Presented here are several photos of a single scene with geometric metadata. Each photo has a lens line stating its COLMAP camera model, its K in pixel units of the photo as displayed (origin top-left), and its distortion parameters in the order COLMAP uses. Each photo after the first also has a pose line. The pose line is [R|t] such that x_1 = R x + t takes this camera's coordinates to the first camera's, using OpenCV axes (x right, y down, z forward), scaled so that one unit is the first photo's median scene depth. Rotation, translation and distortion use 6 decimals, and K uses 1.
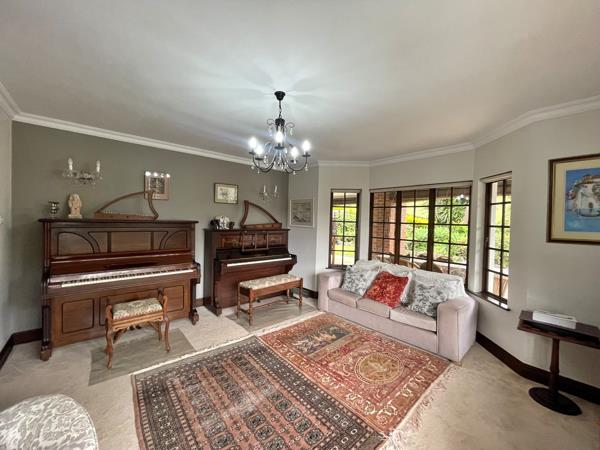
lens RADIAL K [[242.5, 0, 298.9], [0, 242.5, 224.2], [0, 0, 1]] dist [-0.001418, -0.000060]
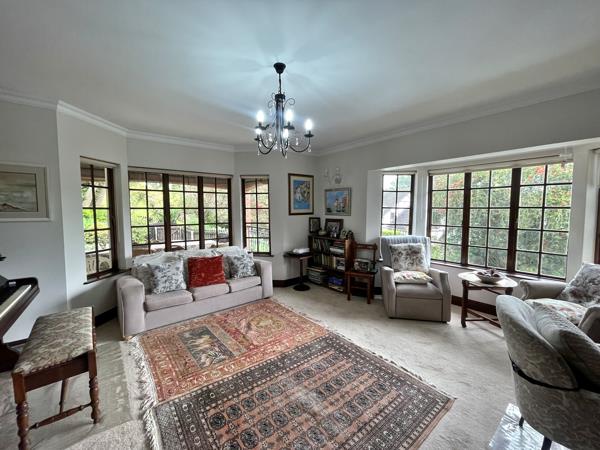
lens RADIAL K [[242.5, 0, 298.9], [0, 242.5, 224.2], [0, 0, 1]] dist [-0.001418, -0.000060]
pose [[0.042909, -0.091368, 0.994892, -0.754358], [0.020763, 0.995676, 0.090544, -0.024793], [-0.998863, 0.016772, 0.044621, 0.663801]]
